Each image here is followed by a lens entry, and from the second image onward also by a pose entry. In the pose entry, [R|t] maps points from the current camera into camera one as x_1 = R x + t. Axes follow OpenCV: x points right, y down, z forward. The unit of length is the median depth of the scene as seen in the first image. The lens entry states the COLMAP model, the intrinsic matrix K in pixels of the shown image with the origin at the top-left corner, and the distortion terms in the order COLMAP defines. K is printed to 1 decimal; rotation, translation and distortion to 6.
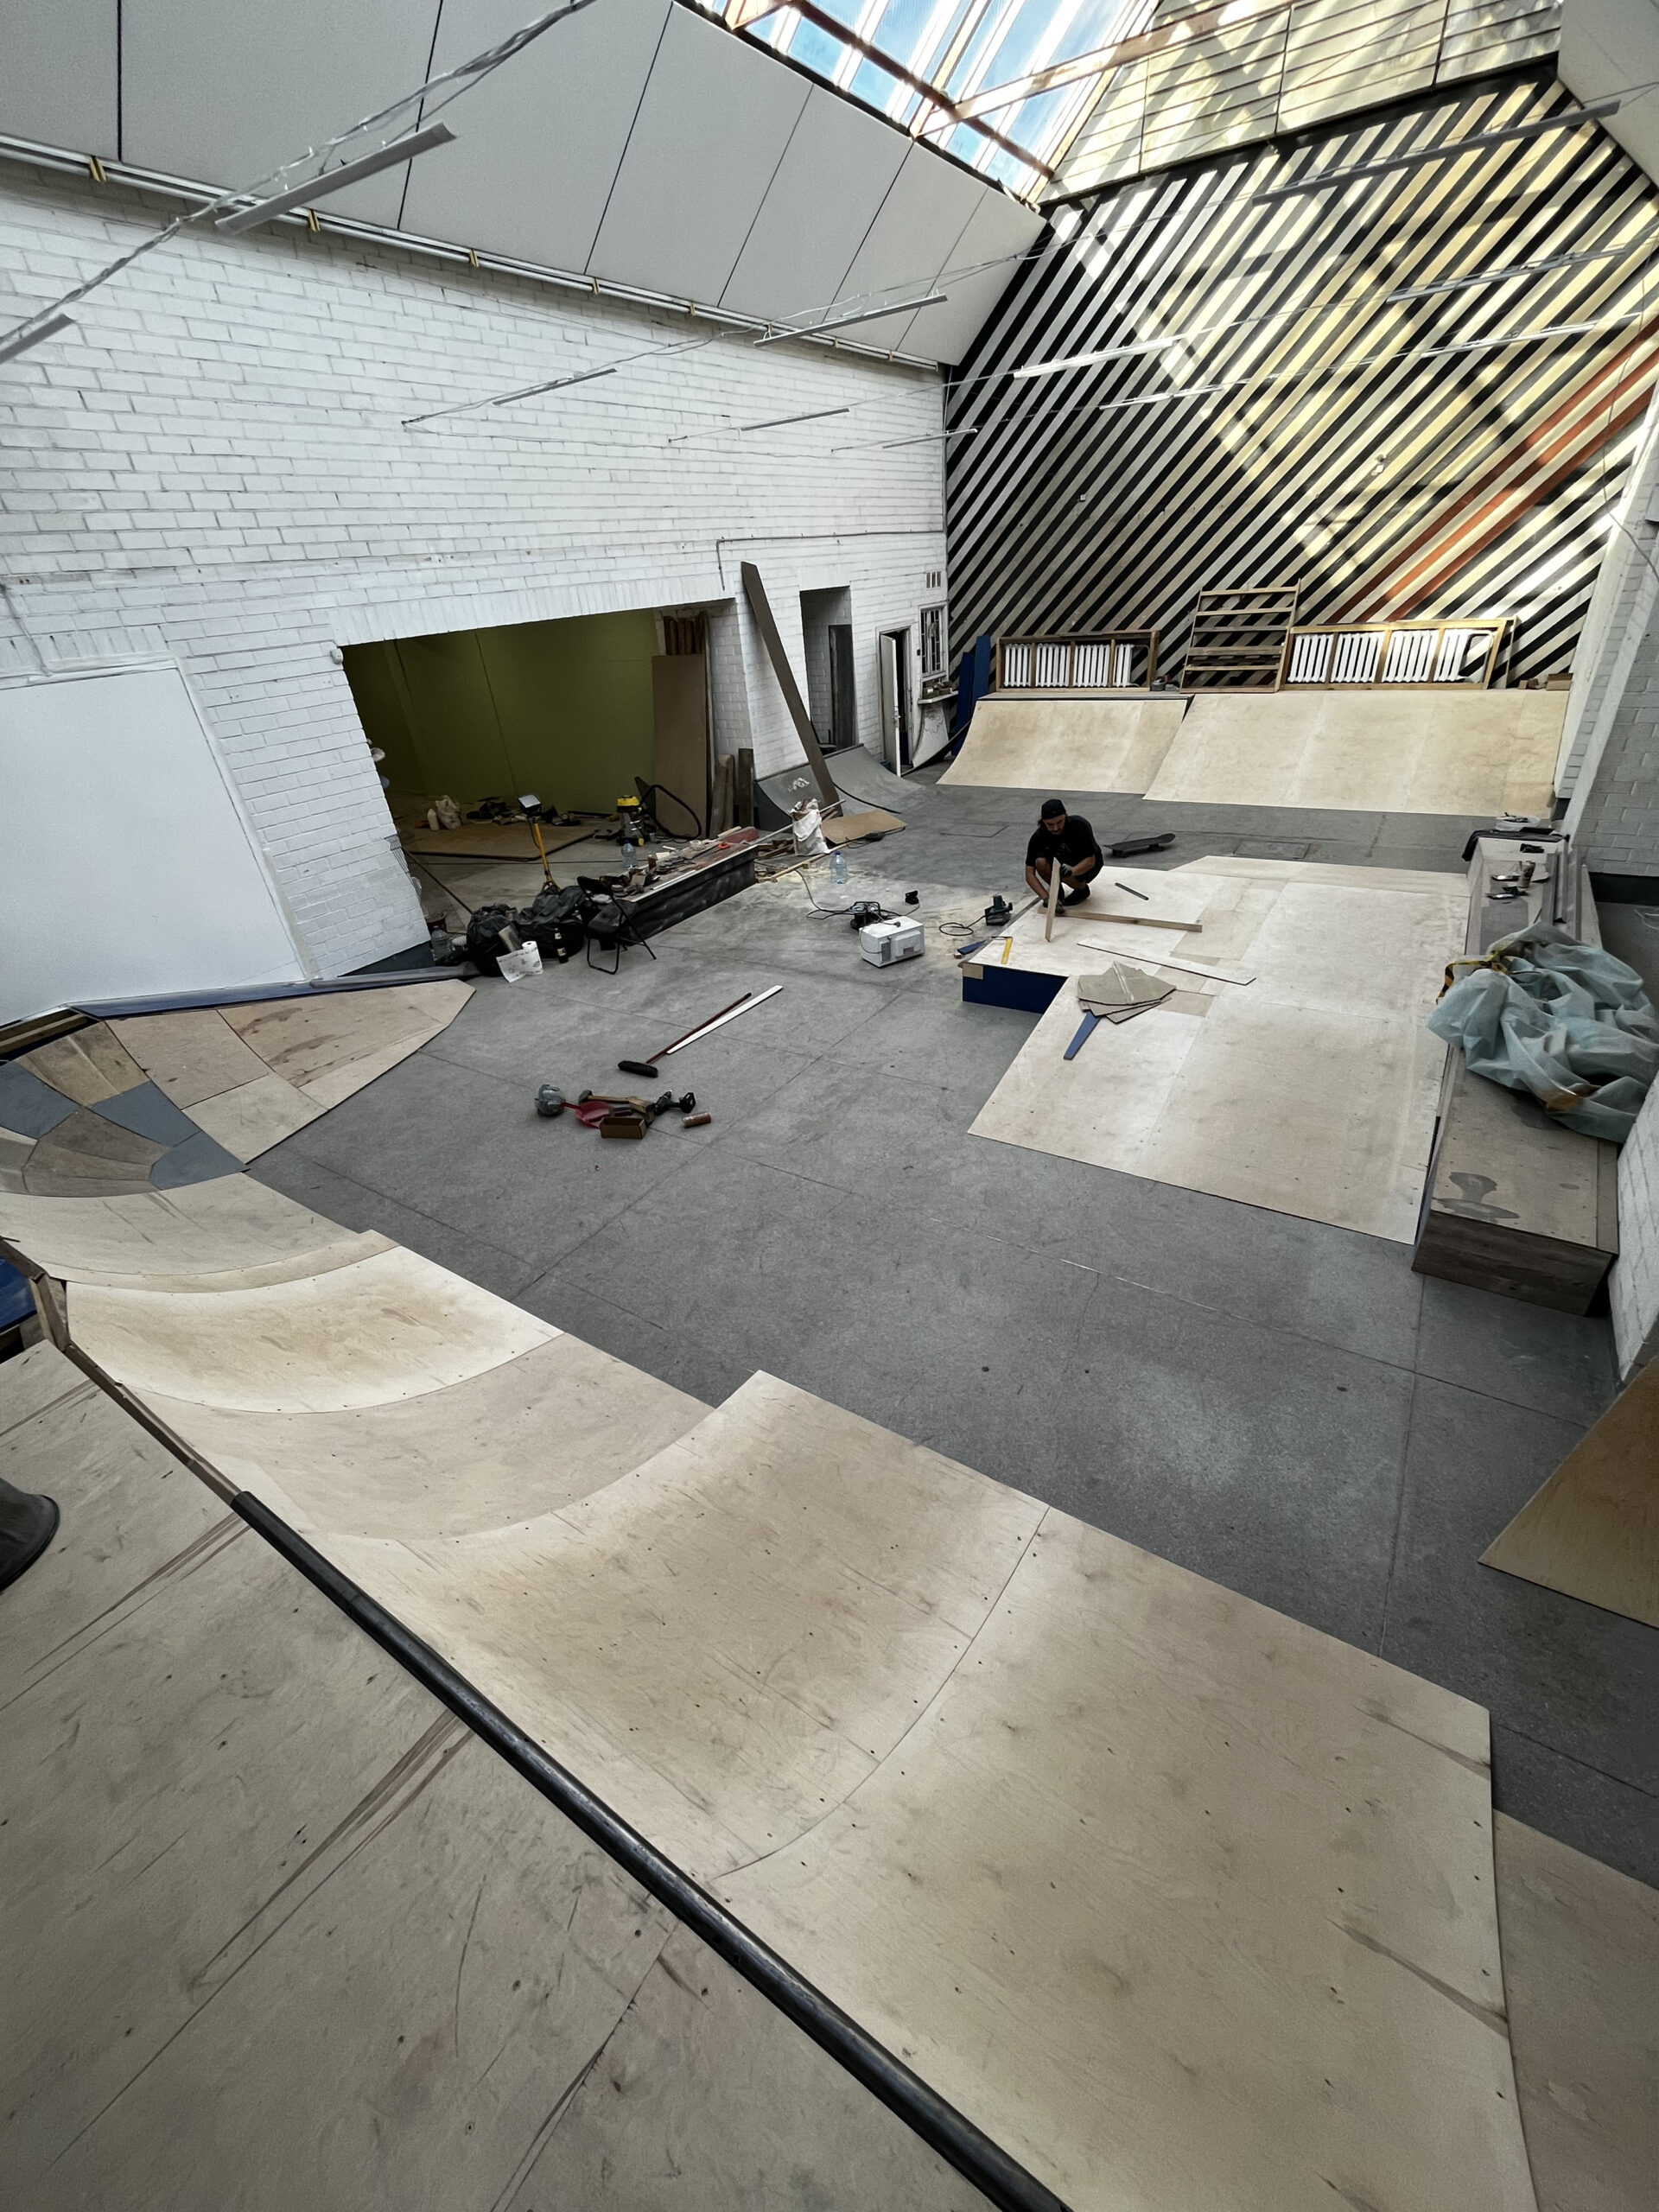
lens RADIAL K [[890.8, 0, 830.9], [0, 890.8, 1101.1], [0, 0, 1]] dist [-0.003228, 0.000194]
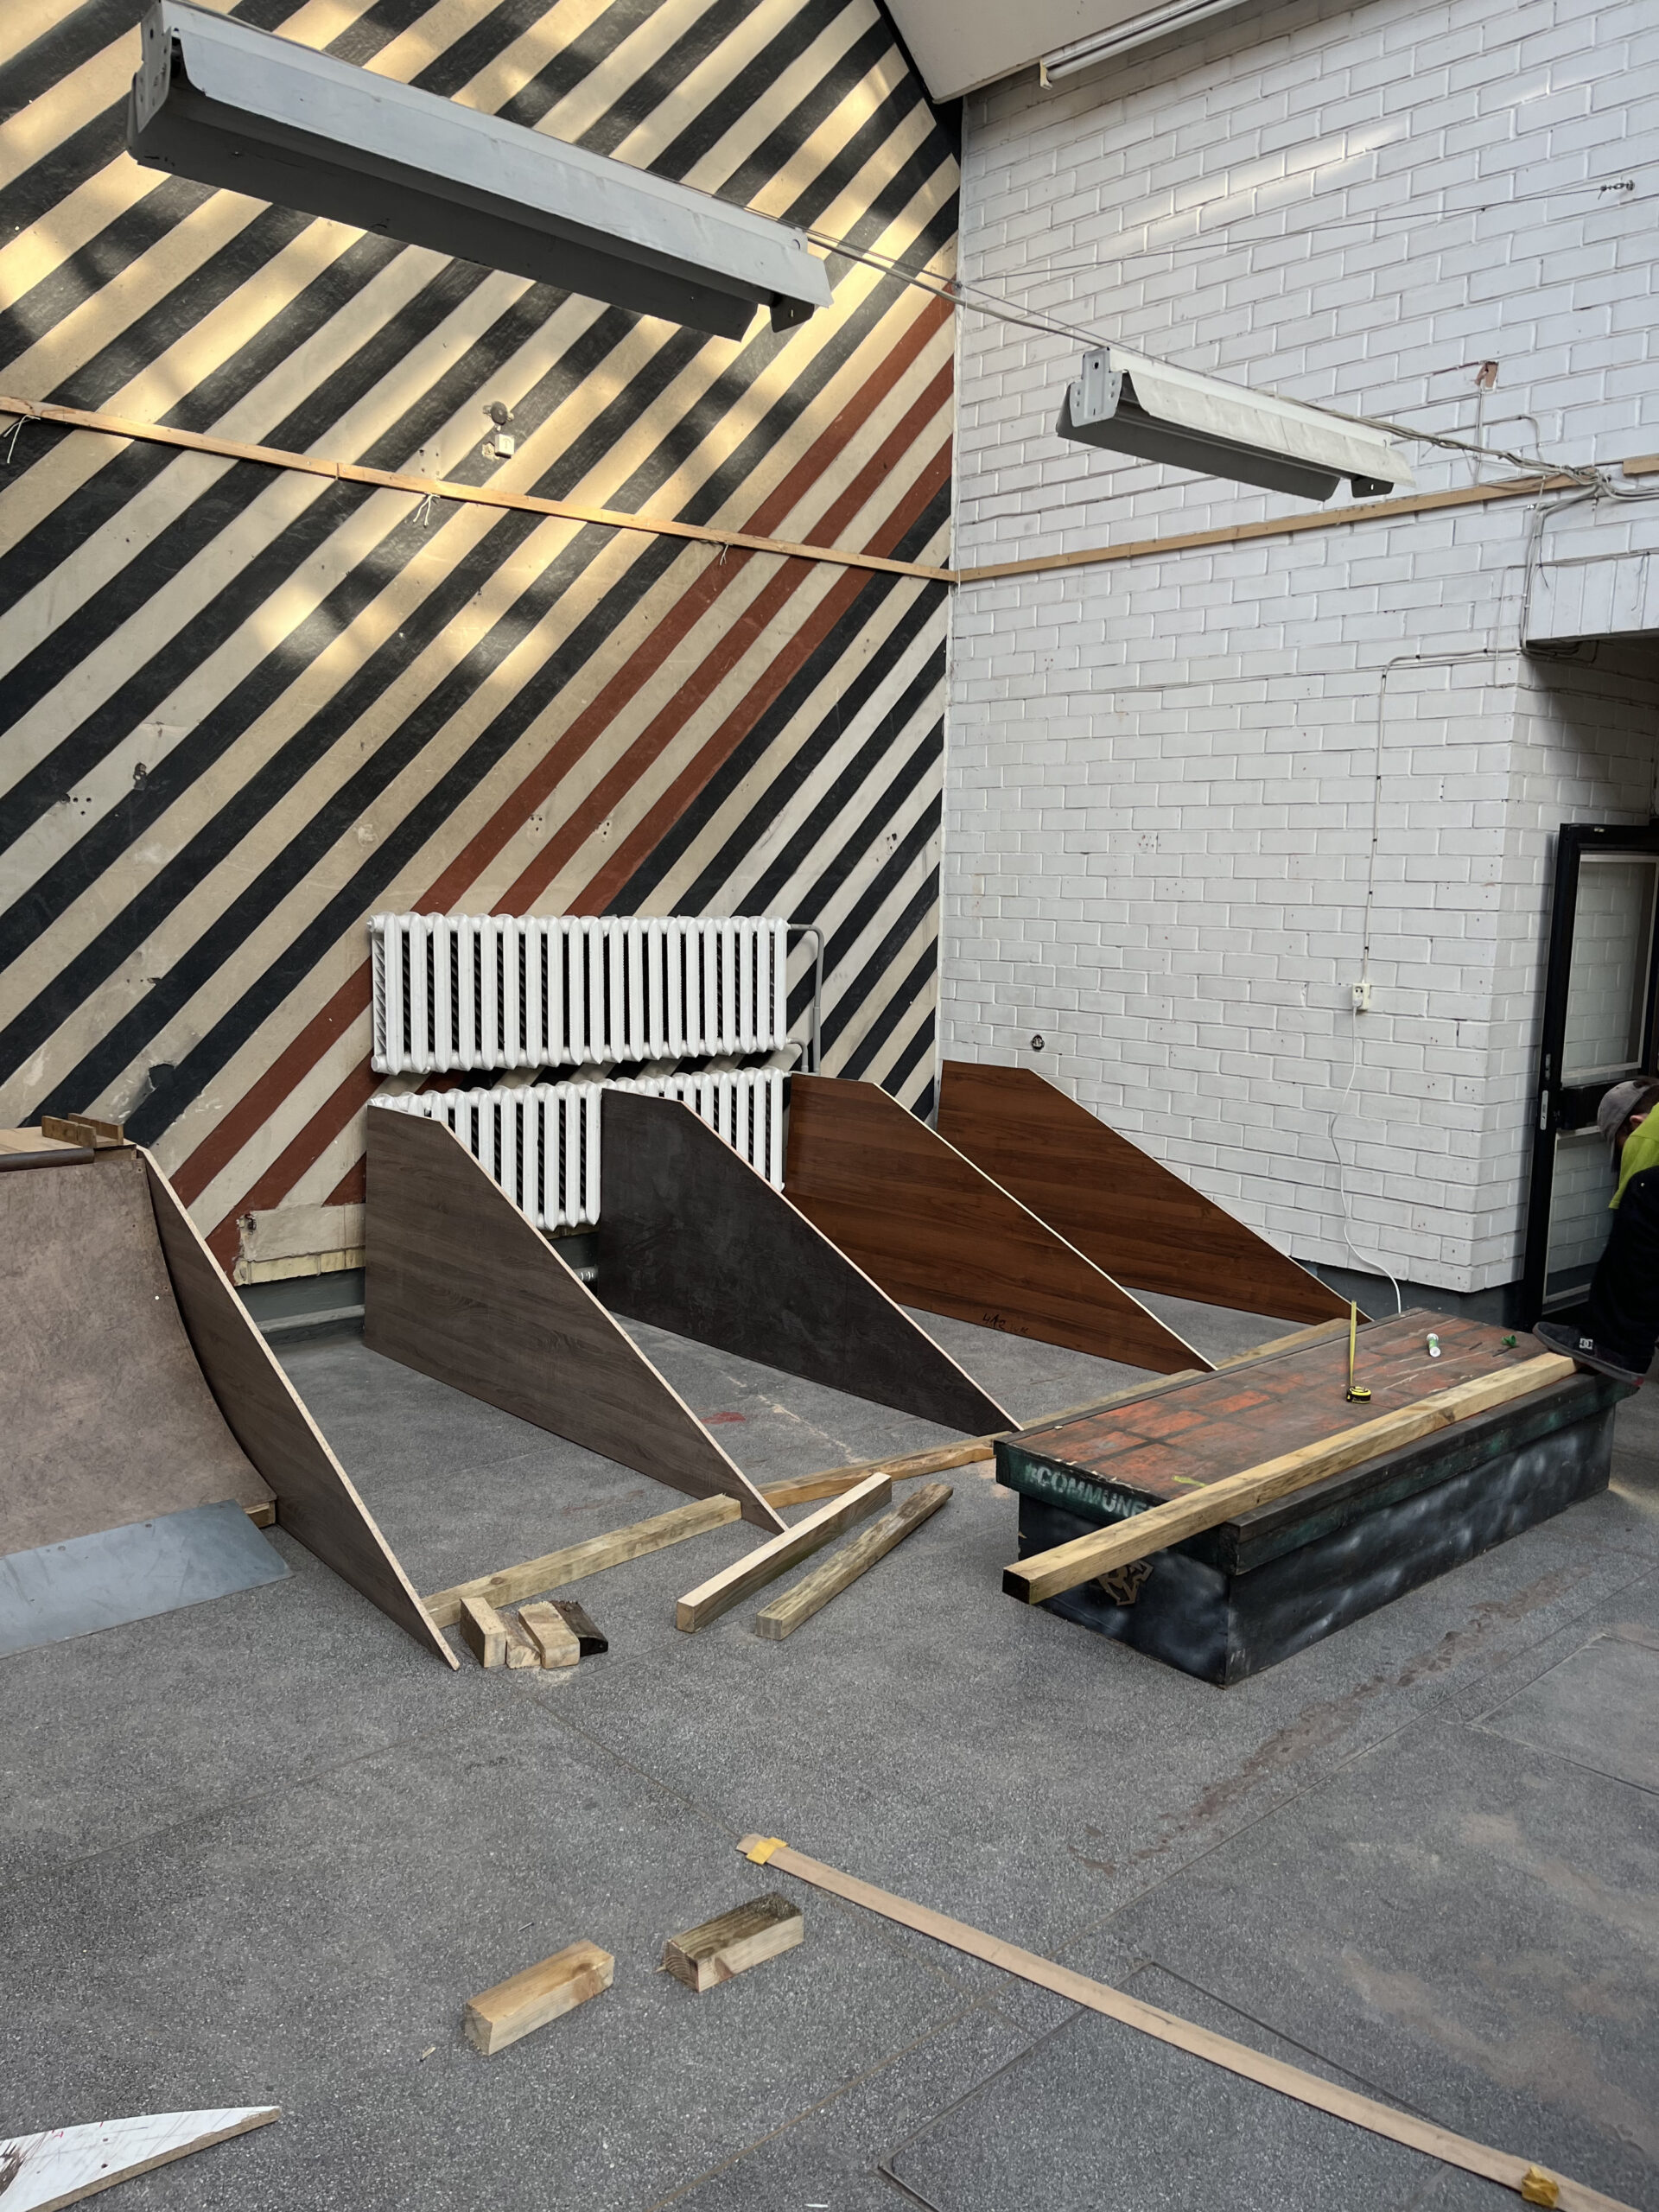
lens RADIAL K [[1667.7, 0, 832.1], [0, 1667.7, 1139.2], [0, 0, 1]] dist [0.042394, -0.049976]
pose [[0.243004, -0.057316, 0.968331, 0.090711], [0.466910, 0.881915, -0.064971, -0.614164], [-0.850261, 0.467912, 0.241070, 1.328565]]
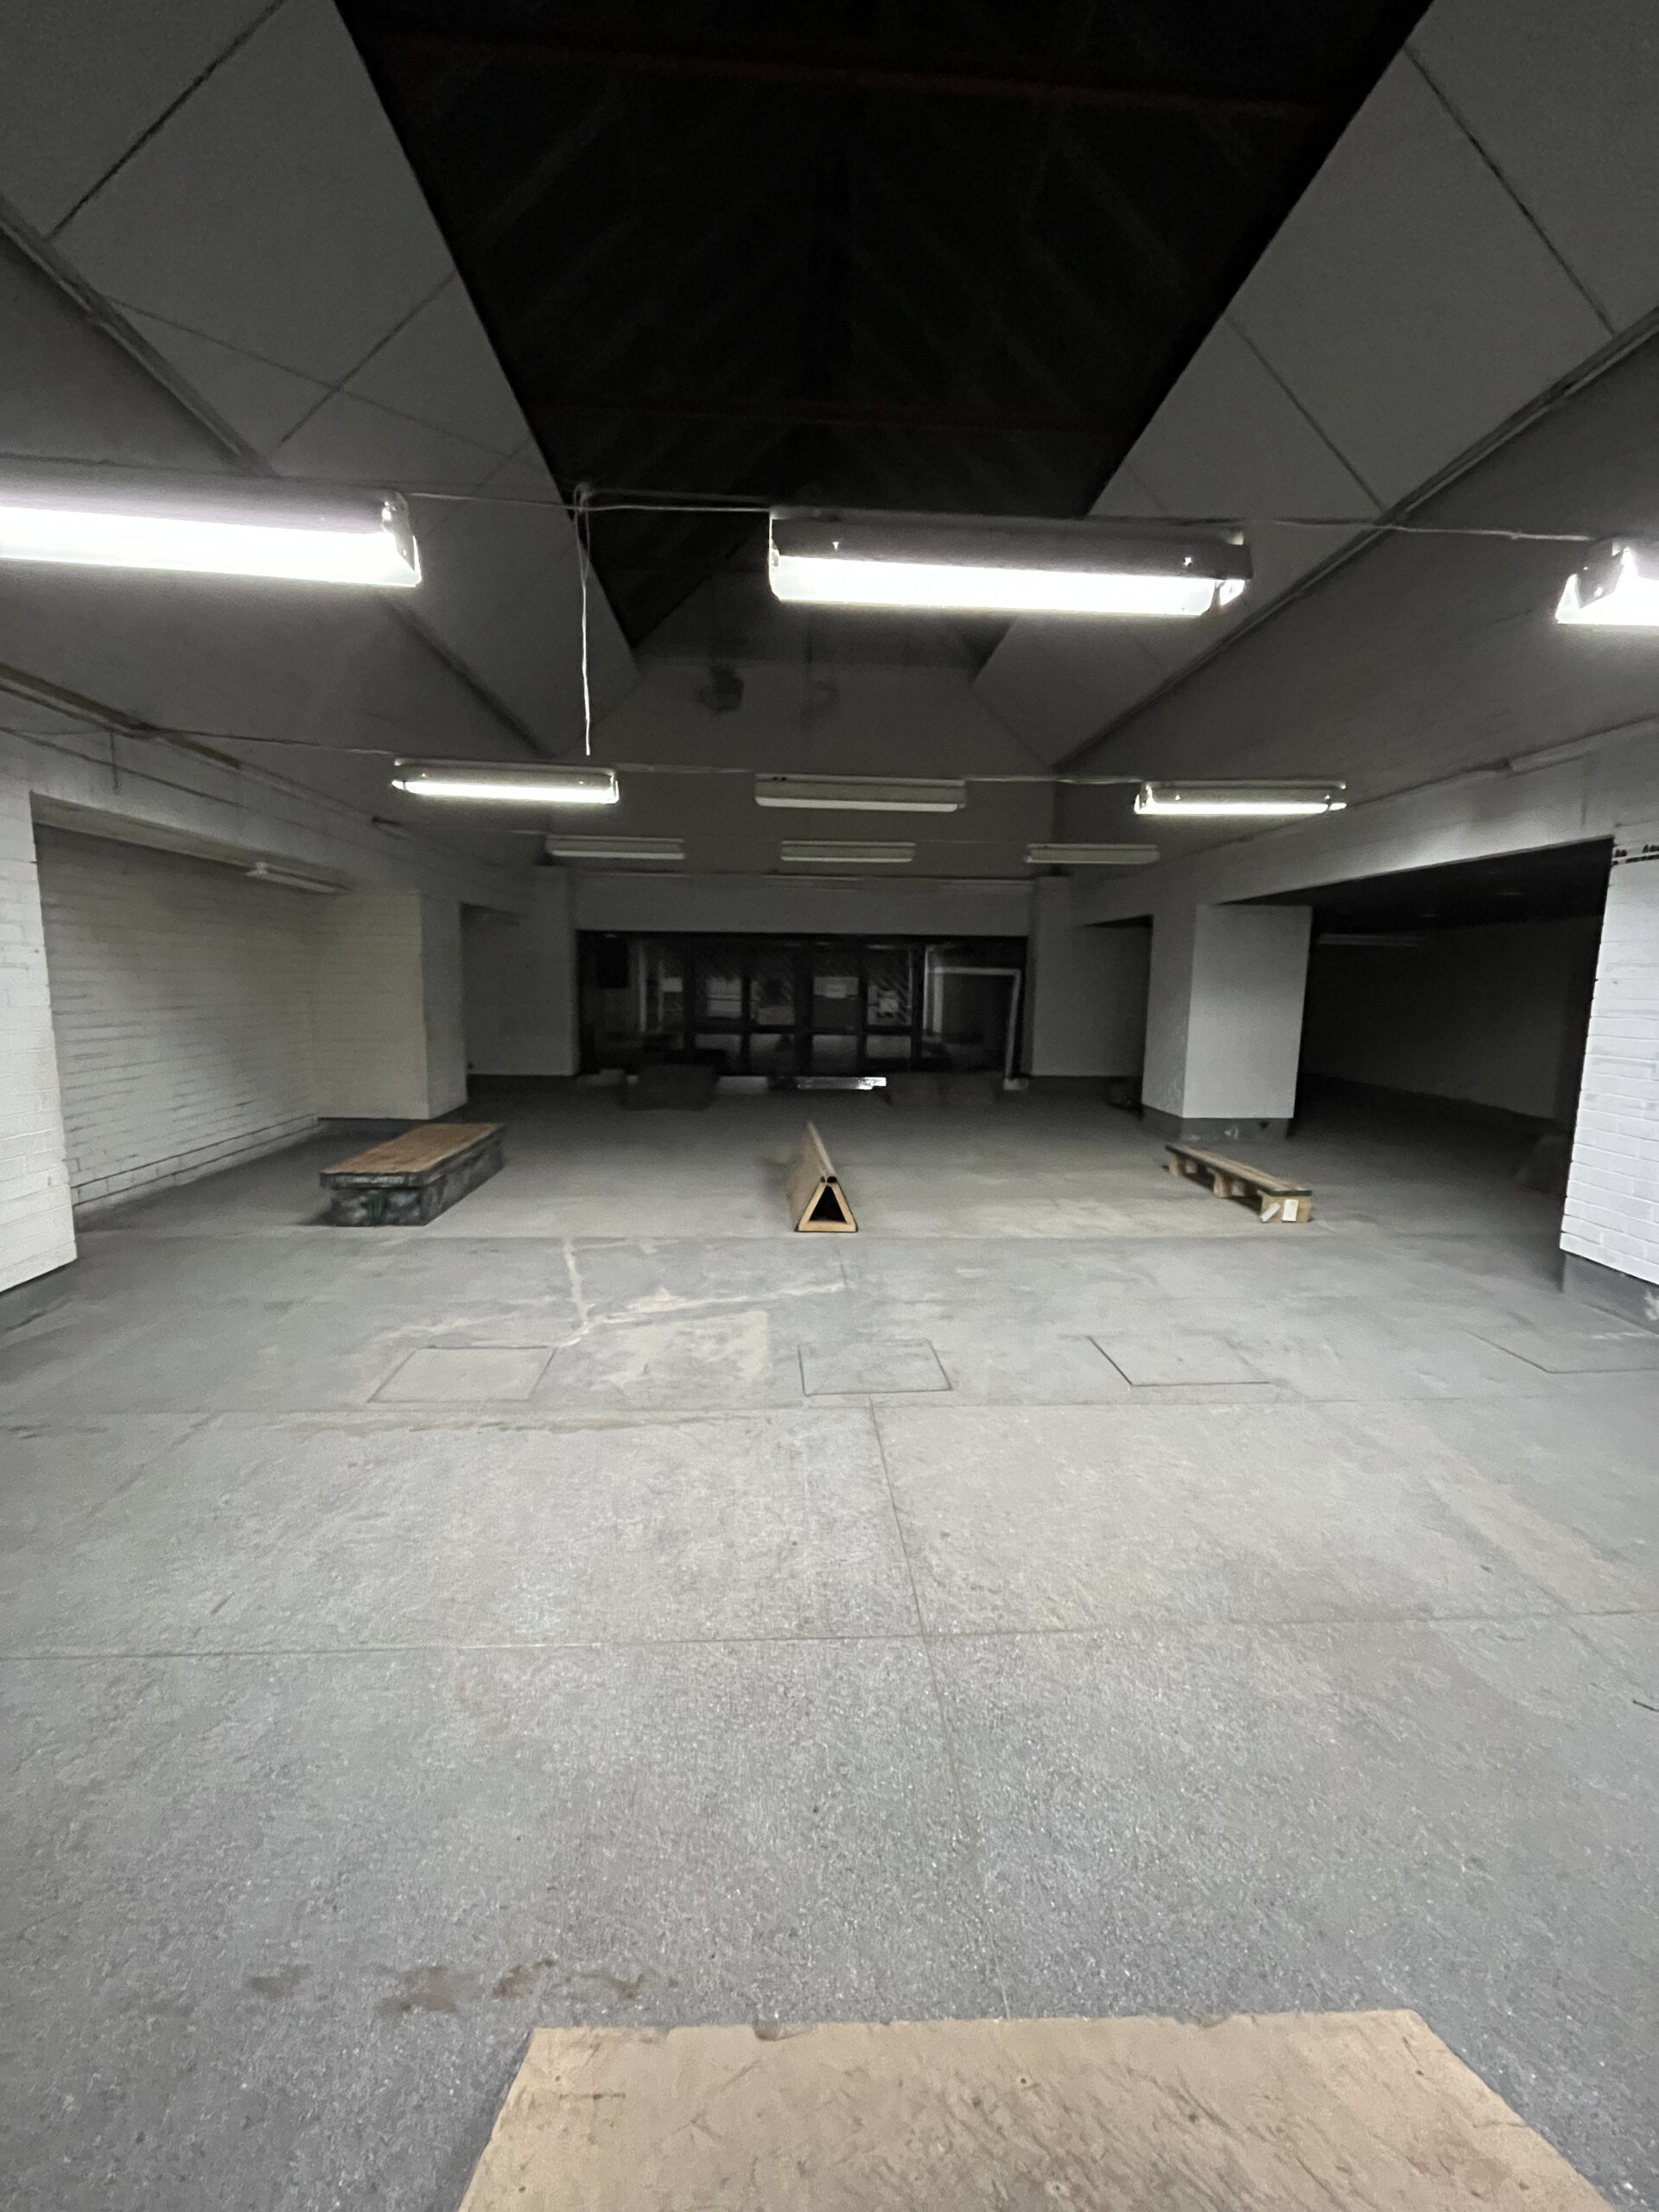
lens RADIAL K [[890.8, 0, 825.1], [0, 890.8, 1096.4], [0, 0, 1]] dist [-0.003228, 0.000194]
pose [[-0.803029, 0.146018, -0.577775, 0.774185], [-0.266300, 0.779413, 0.567098, -0.900783], [0.533132, 0.609257, -0.587006, 1.675048]]
